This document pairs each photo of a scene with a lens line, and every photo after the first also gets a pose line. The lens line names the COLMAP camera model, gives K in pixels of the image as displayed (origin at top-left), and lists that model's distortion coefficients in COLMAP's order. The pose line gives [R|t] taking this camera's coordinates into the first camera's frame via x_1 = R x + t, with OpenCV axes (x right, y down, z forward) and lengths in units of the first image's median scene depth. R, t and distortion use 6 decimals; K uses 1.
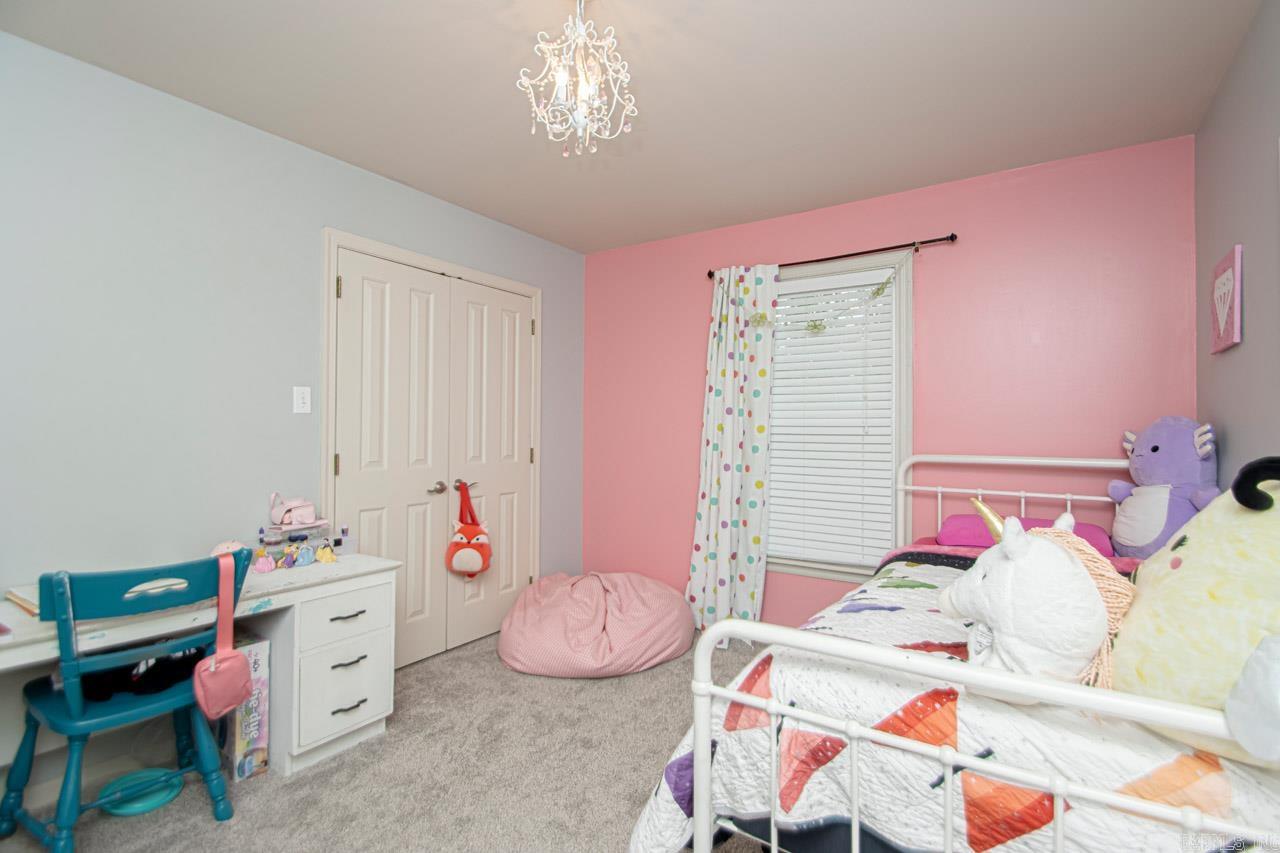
lens RADIAL K [[603.4, 0, 644.2], [0, 603.4, 417.6], [0, 0, 1]] dist [0.003836, -0.014850]
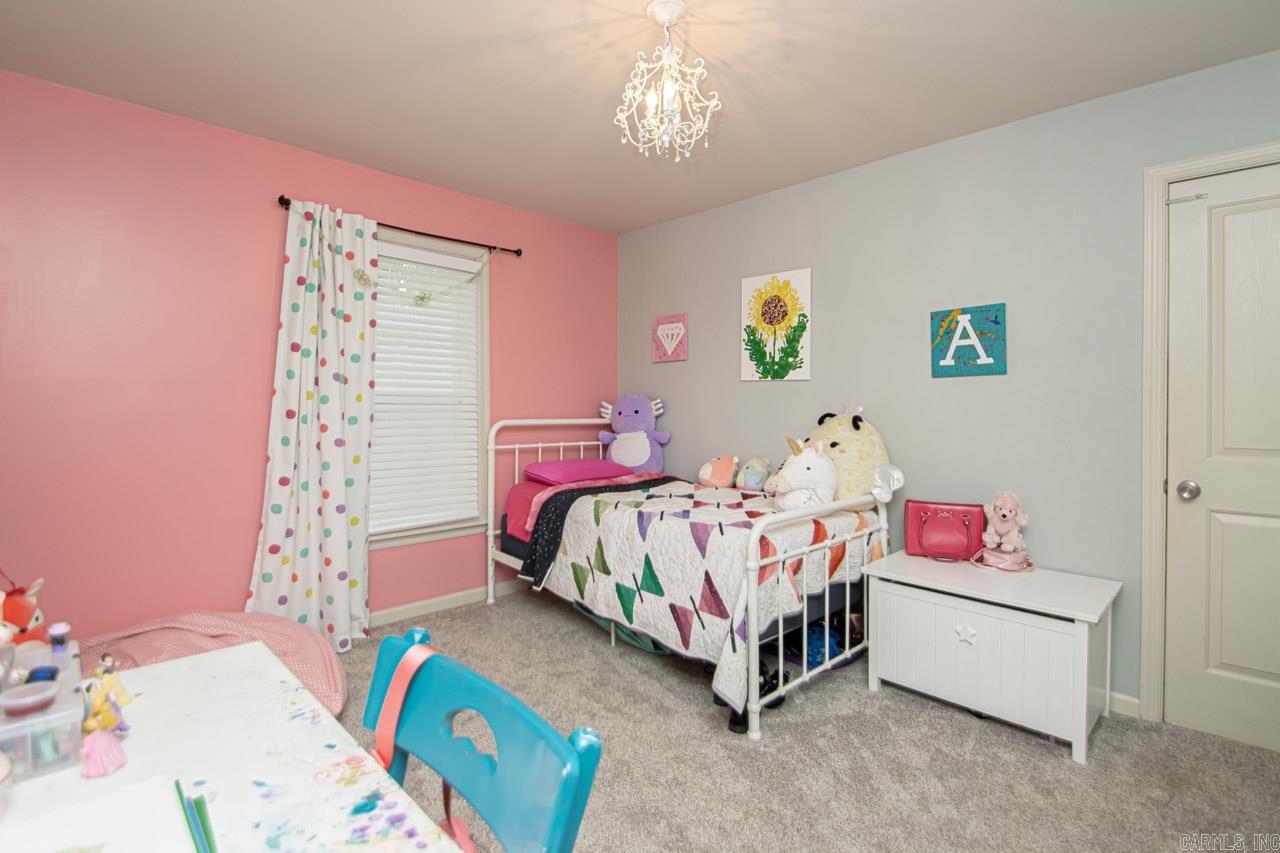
lens RADIAL K [[603.4, 0, 644.2], [0, 603.4, 417.6], [0, 0, 1]] dist [0.003836, -0.014850]
pose [[0.197085, -0.024177, 0.980088, -0.717795], [-0.027877, 0.999153, 0.030253, 0.009846], [-0.979990, -0.033284, 0.196244, 0.471768]]
